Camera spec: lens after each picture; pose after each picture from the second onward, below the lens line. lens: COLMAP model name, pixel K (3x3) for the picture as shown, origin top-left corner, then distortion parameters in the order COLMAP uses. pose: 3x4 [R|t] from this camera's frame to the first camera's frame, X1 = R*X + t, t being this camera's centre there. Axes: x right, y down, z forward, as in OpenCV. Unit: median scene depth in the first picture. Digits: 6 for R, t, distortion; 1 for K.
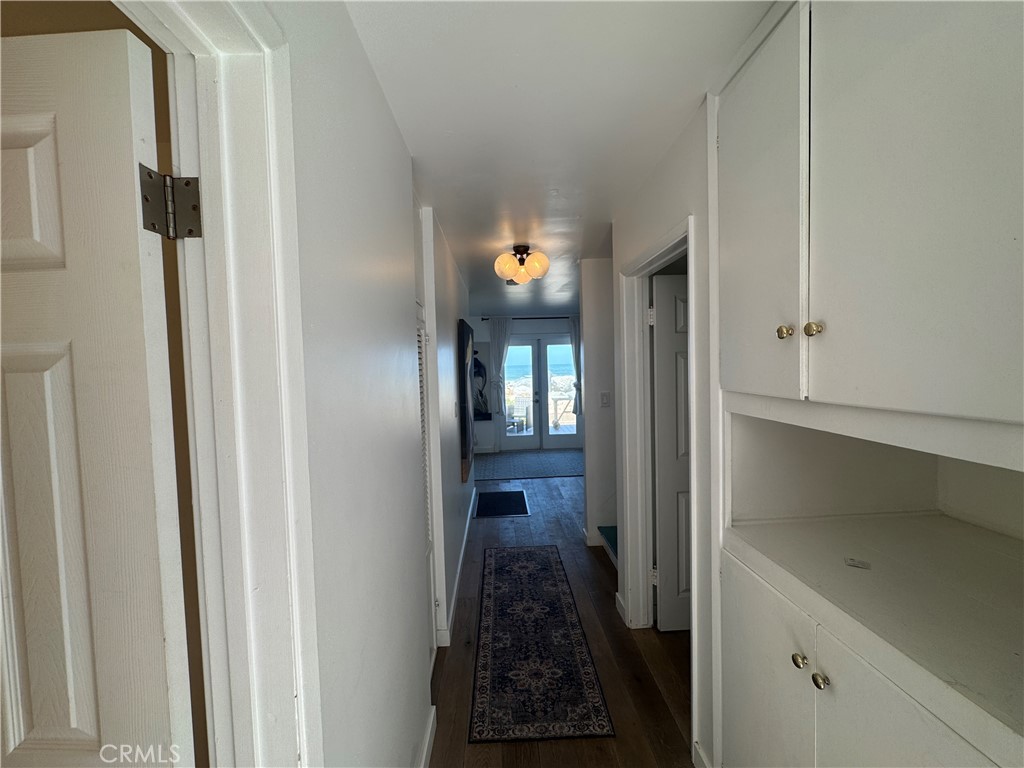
lens RADIAL K [[410.9, 0, 512.4], [0, 410.9, 380.8], [0, 0, 1]] dist [-0.002020, -0.000148]
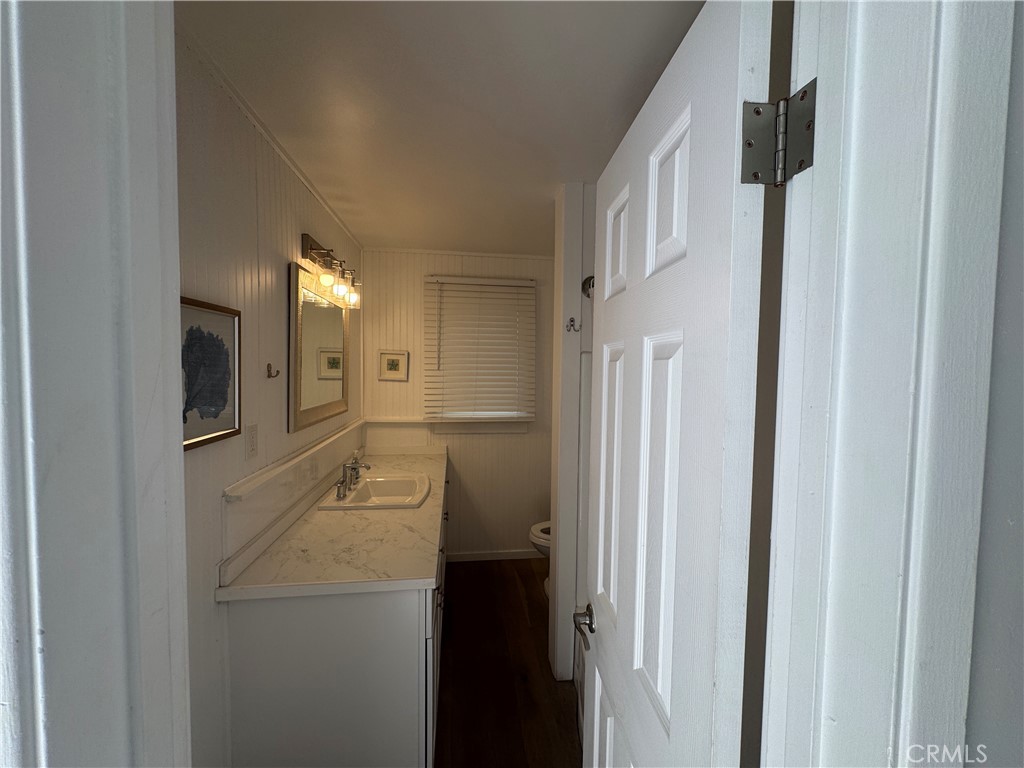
lens RADIAL K [[400.9, 0, 512.0], [0, 400.9, 384.0], [0, 0, 1]] dist [-0.001566, -0.000228]
pose [[0.103657, 0.072424, -0.991973, -0.126872], [-0.053178, 0.996322, 0.067185, -0.005846], [0.993191, 0.045787, 0.107127, 0.455877]]
